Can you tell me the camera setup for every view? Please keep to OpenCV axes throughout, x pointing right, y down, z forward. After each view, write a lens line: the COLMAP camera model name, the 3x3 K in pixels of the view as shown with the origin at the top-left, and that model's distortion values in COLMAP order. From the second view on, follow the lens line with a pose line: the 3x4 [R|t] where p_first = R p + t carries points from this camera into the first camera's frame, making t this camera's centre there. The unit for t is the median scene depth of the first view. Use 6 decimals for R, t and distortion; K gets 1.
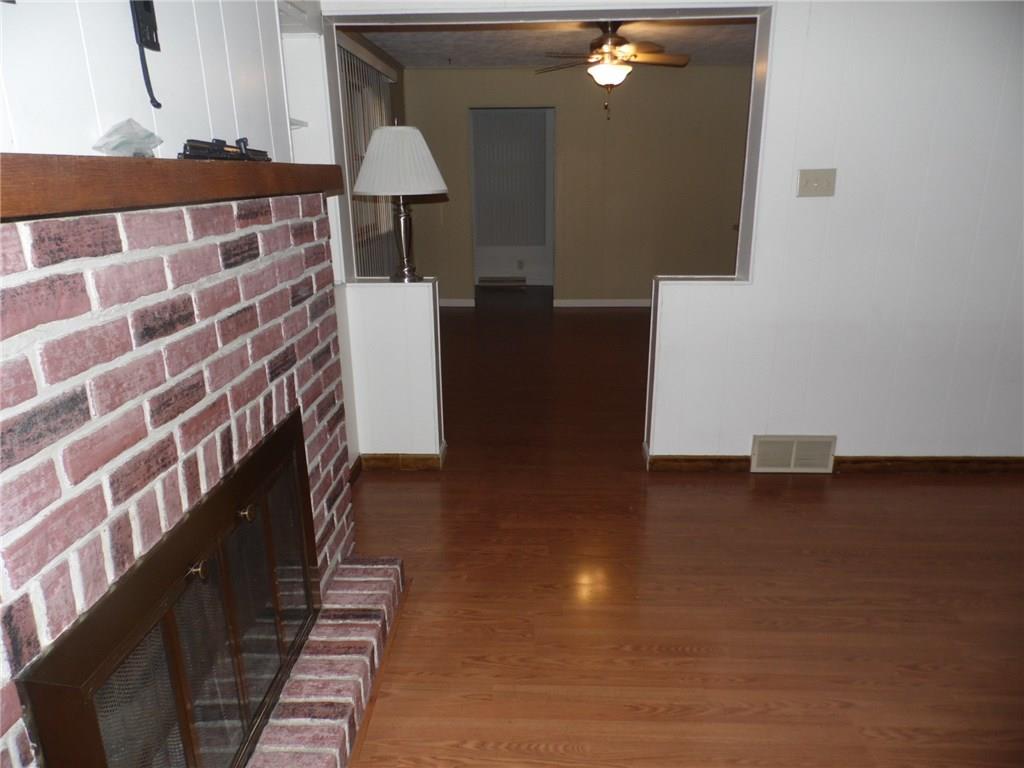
lens RADIAL K [[688.2, 0, 513.4], [0, 688.2, 380.6], [0, 0, 1]] dist [0.003229, 0.000173]
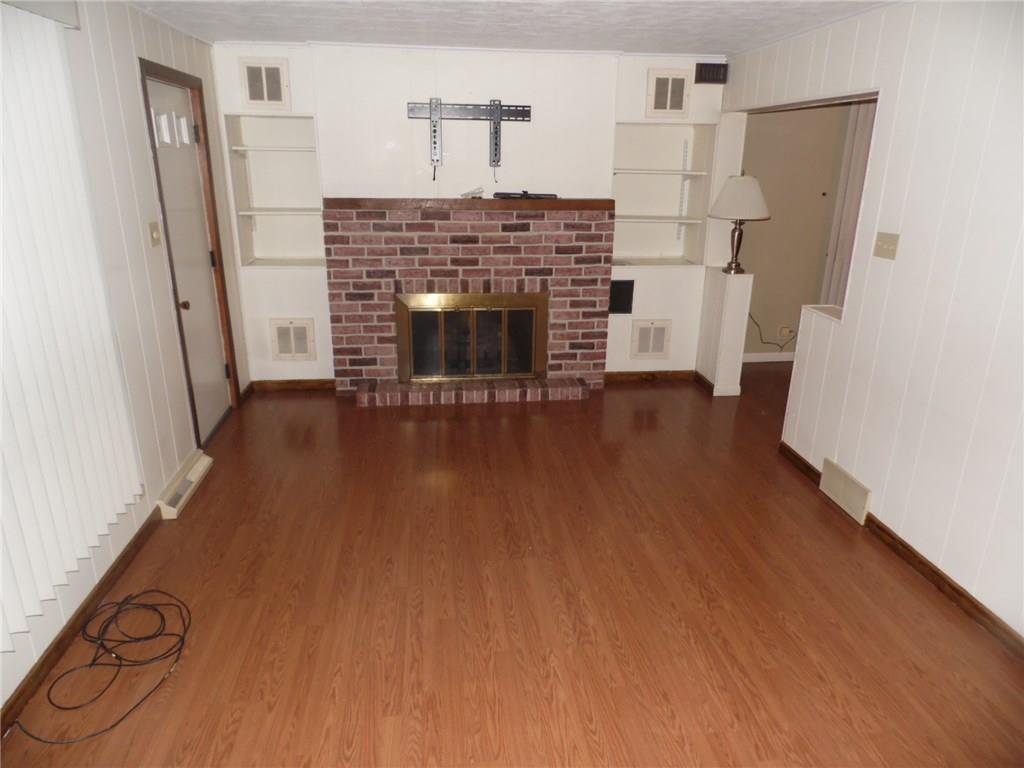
lens RADIAL K [[688.2, 0, 513.4], [0, 688.2, 380.6], [0, 0, 1]] dist [0.003229, 0.000173]
pose [[0.149595, 0.325443, -0.933653, 3.310002], [-0.300700, 0.914526, 0.270596, -0.484502], [0.941913, 0.240270, 0.234670, 0.546062]]
